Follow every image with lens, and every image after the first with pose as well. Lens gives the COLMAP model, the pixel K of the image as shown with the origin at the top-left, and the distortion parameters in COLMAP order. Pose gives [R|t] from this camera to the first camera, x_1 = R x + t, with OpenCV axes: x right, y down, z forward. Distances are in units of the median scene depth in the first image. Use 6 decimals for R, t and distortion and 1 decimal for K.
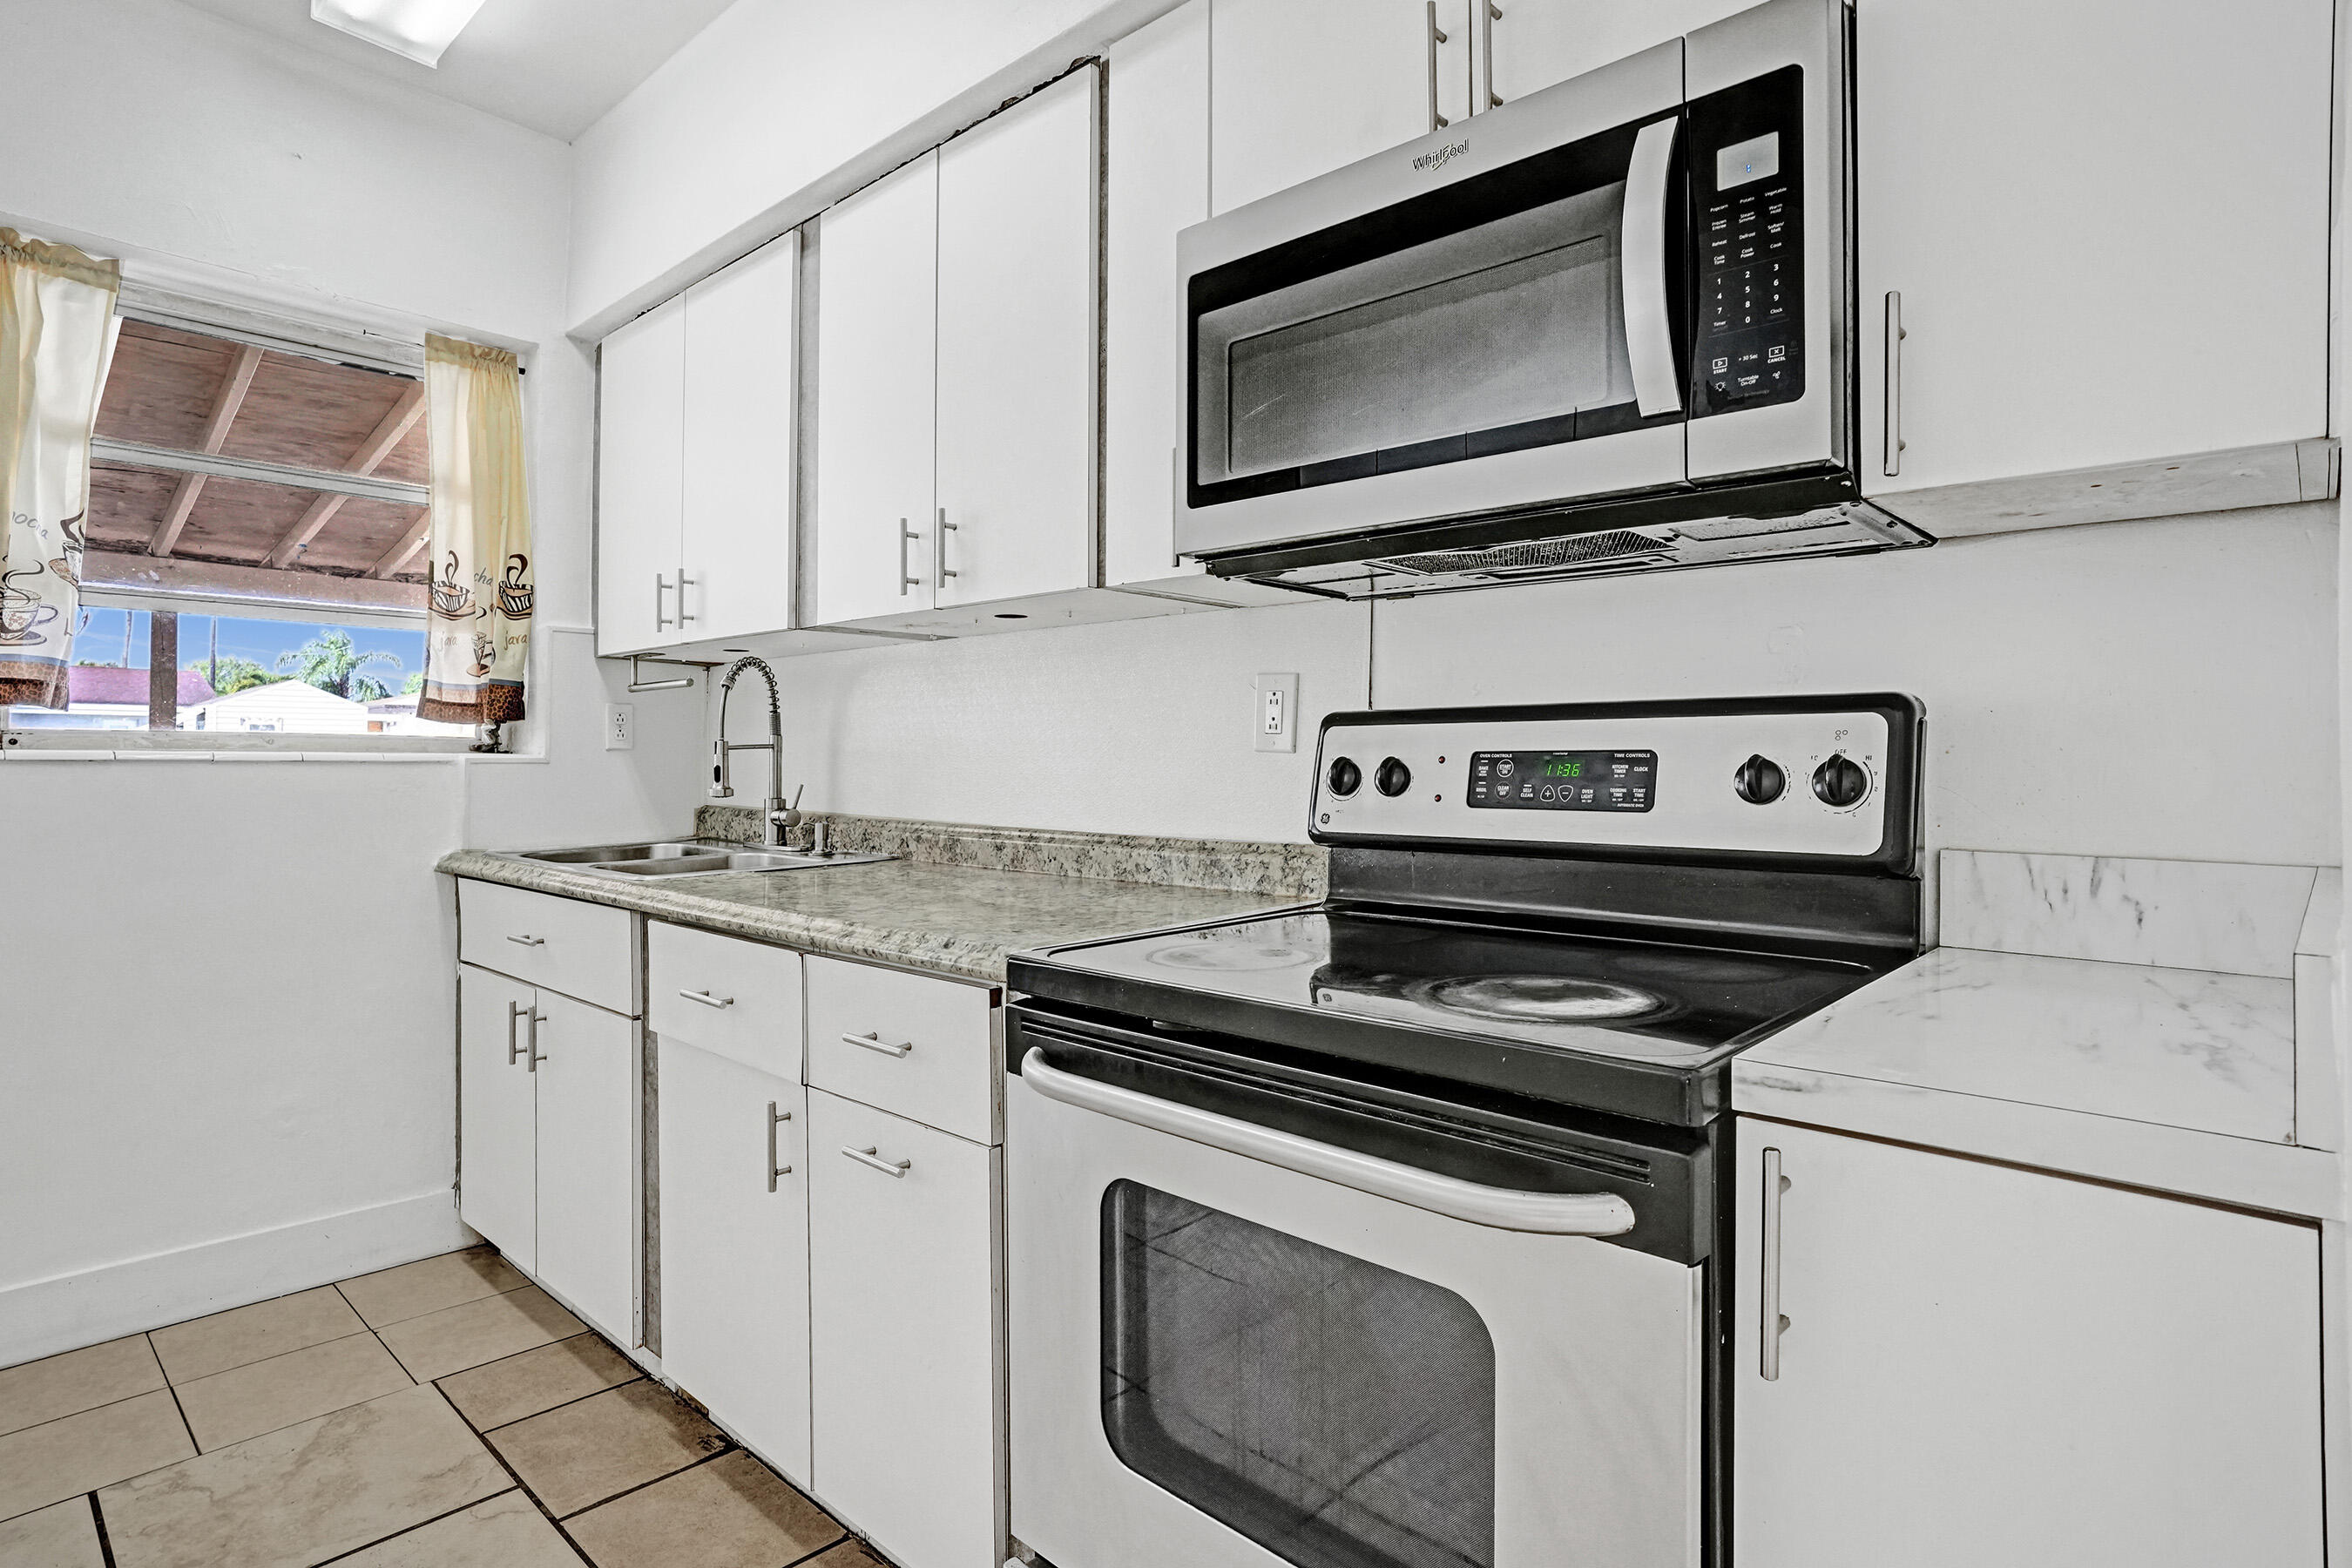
lens RADIAL K [[1226.2, 0, 1180.0], [0, 1226.2, 760.4], [0, 0, 1]] dist [-0.013599, 0.006291]
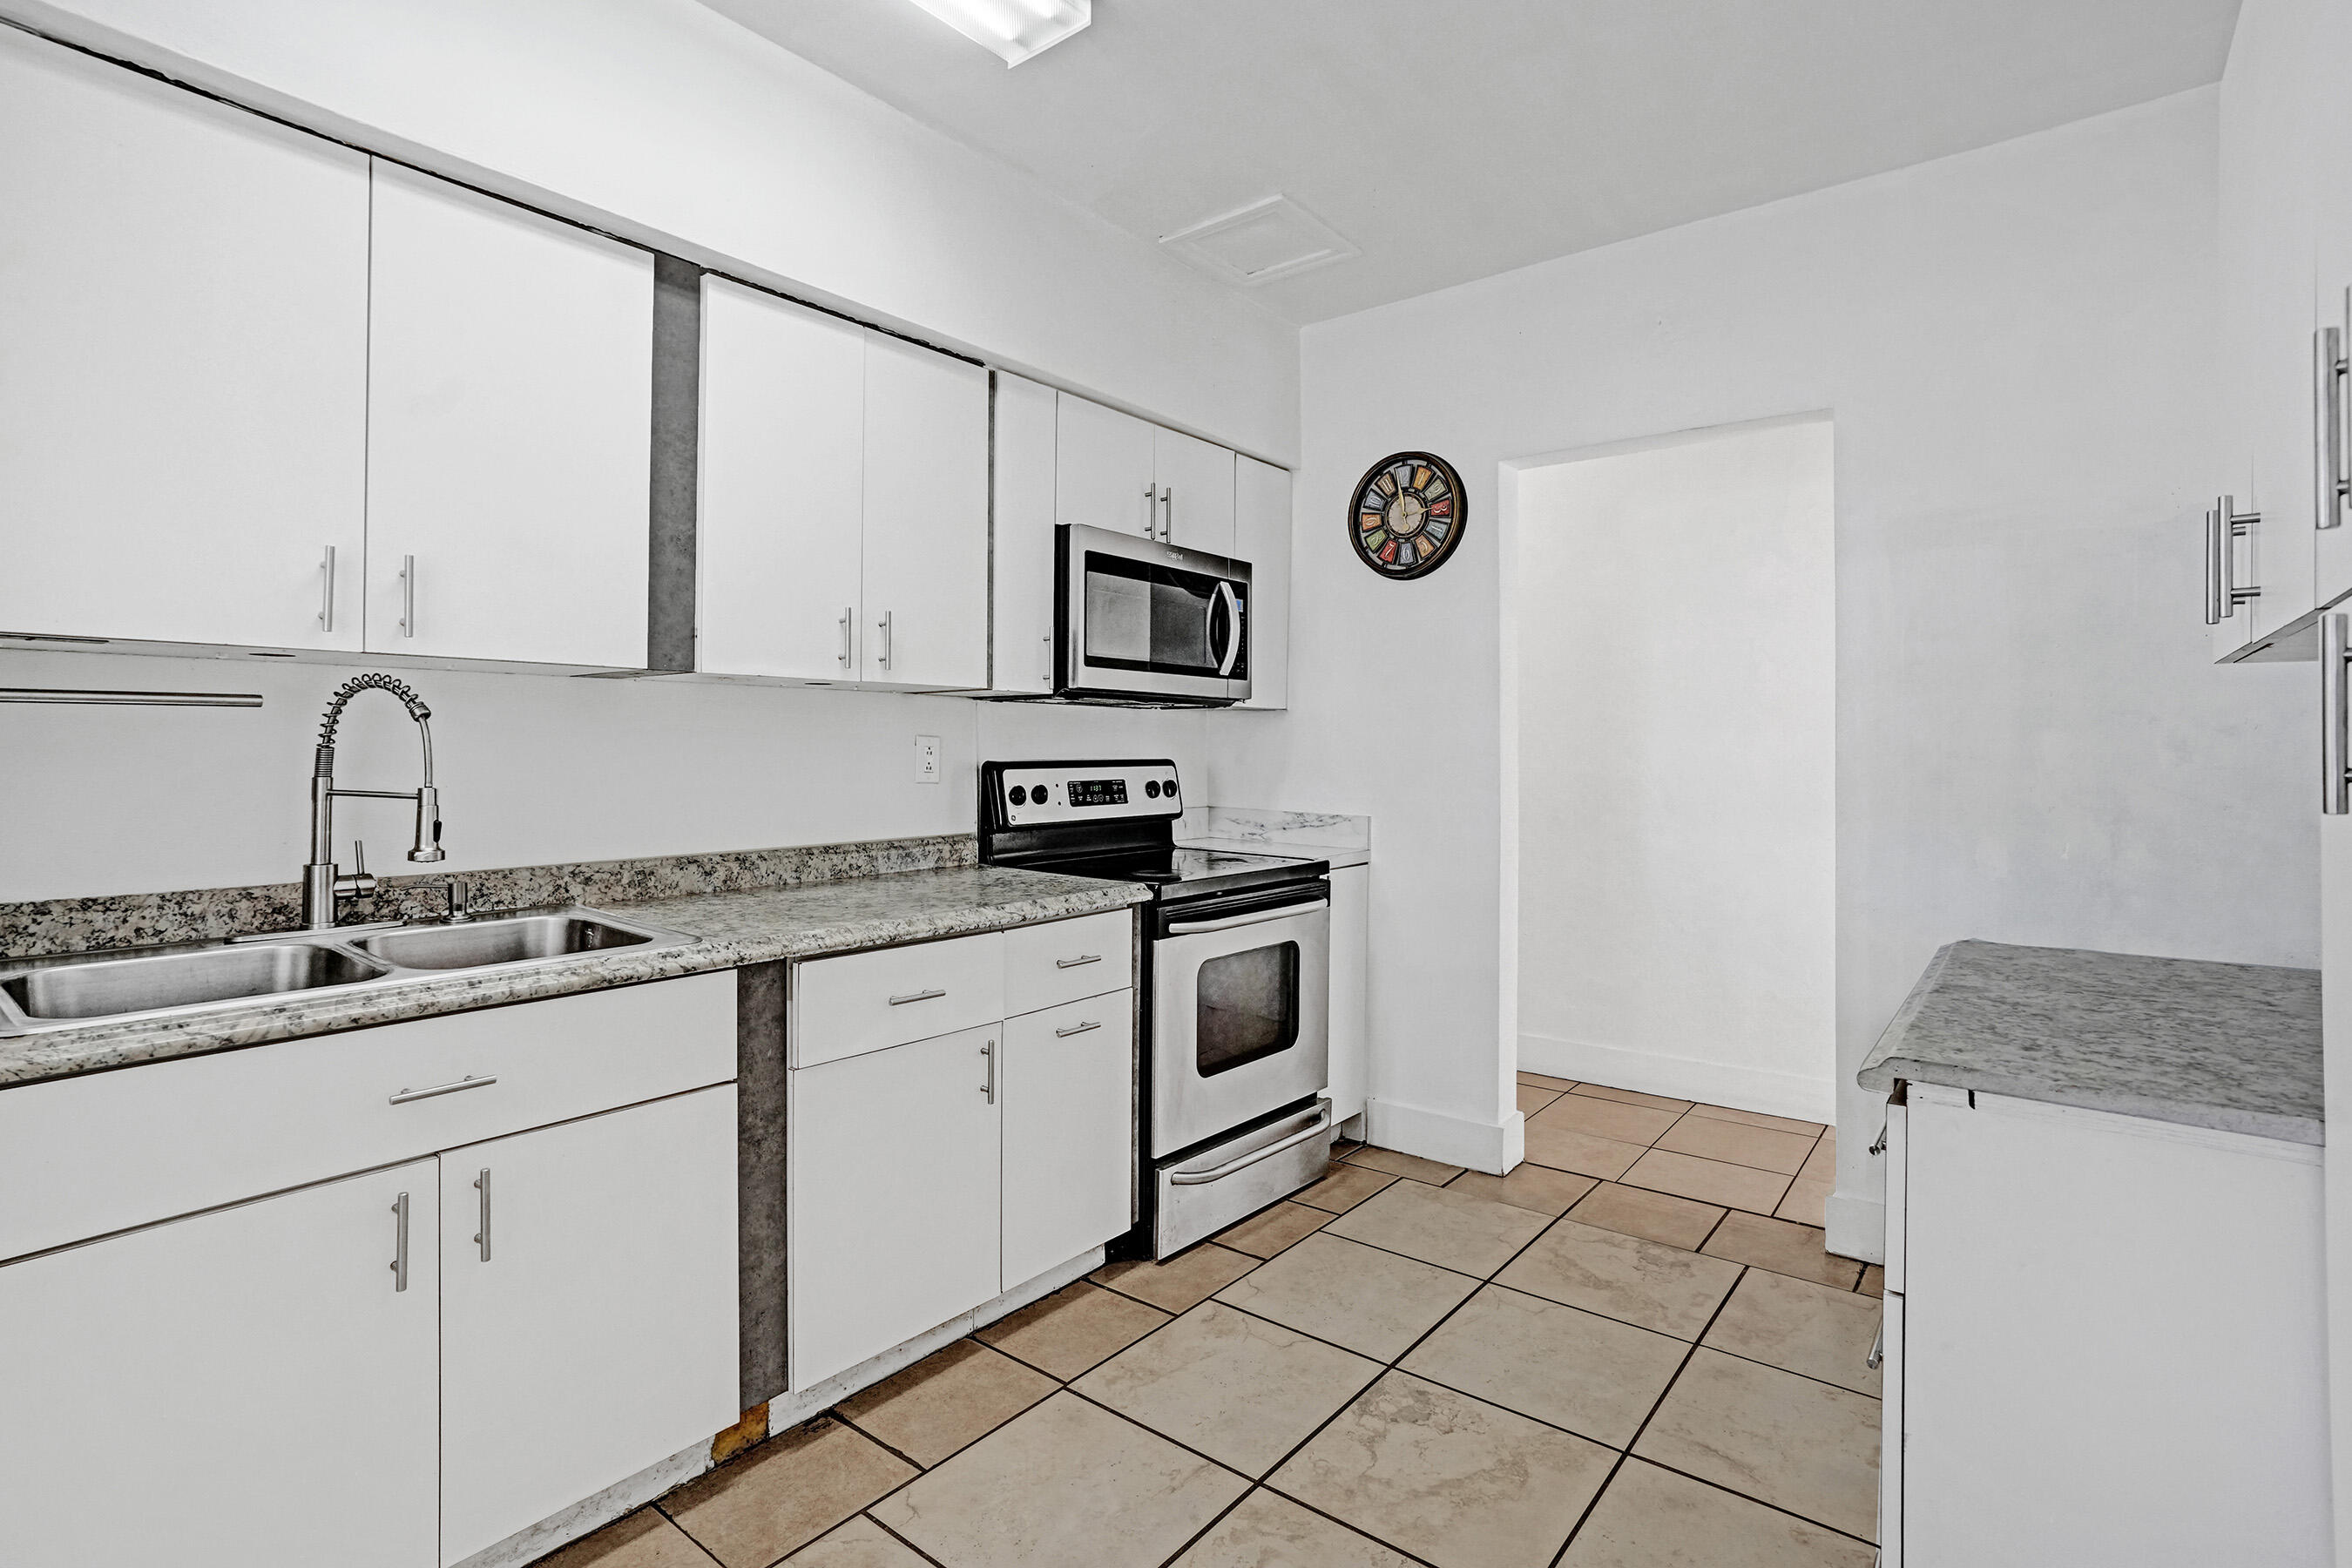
lens RADIAL K [[1136.2, 0, 1171.5], [0, 1136.2, 725.7], [0, 0, 1]] dist [-0.009762, 0.009487]
pose [[-0.070130, 0.016318, 0.997404, -1.111010], [-0.006782, 0.999835, -0.016834, -0.045542], [-0.997515, -0.007945, -0.070008, 0.585140]]
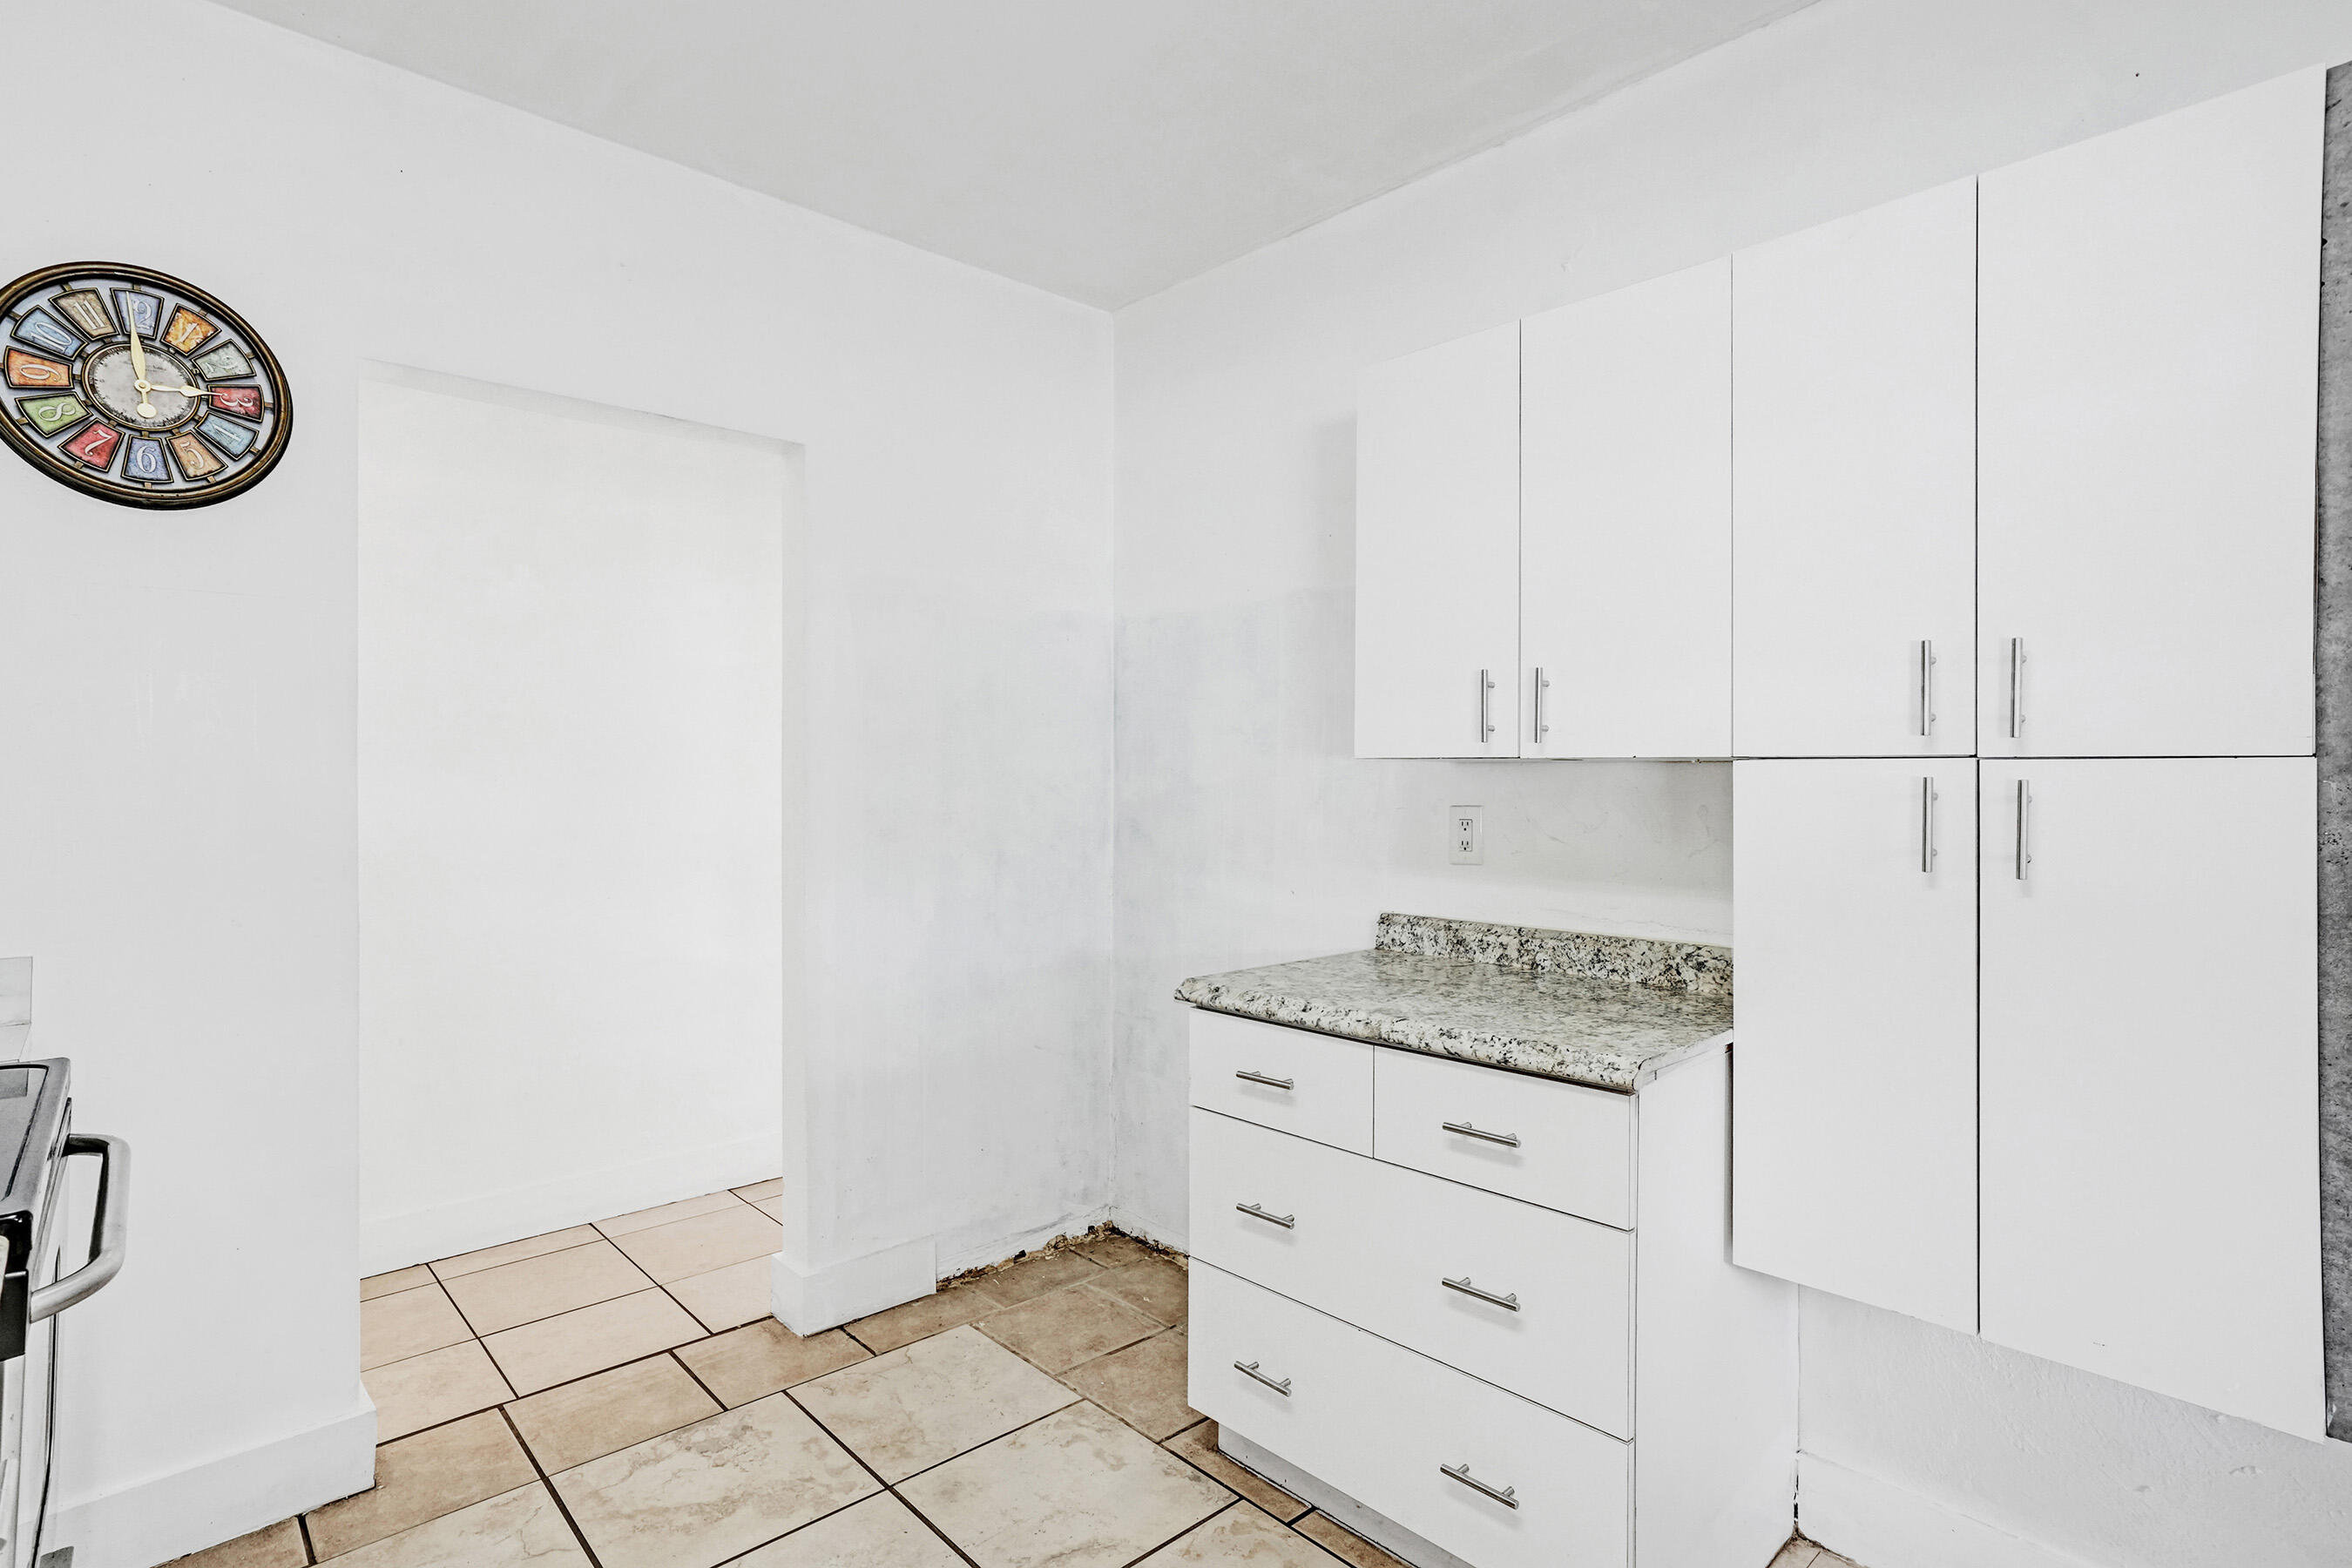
lens RADIAL K [[1136.2, 0, 1183.5], [0, 1136.2, 790.3], [0, 0, 1]] dist [-0.009762, 0.009487]
pose [[-0.996727, -0.009125, 0.080324, -0.494539], [-0.009318, 0.999955, -0.002027, -0.068040], [-0.080301, -0.002769, -0.996767, 0.893528]]
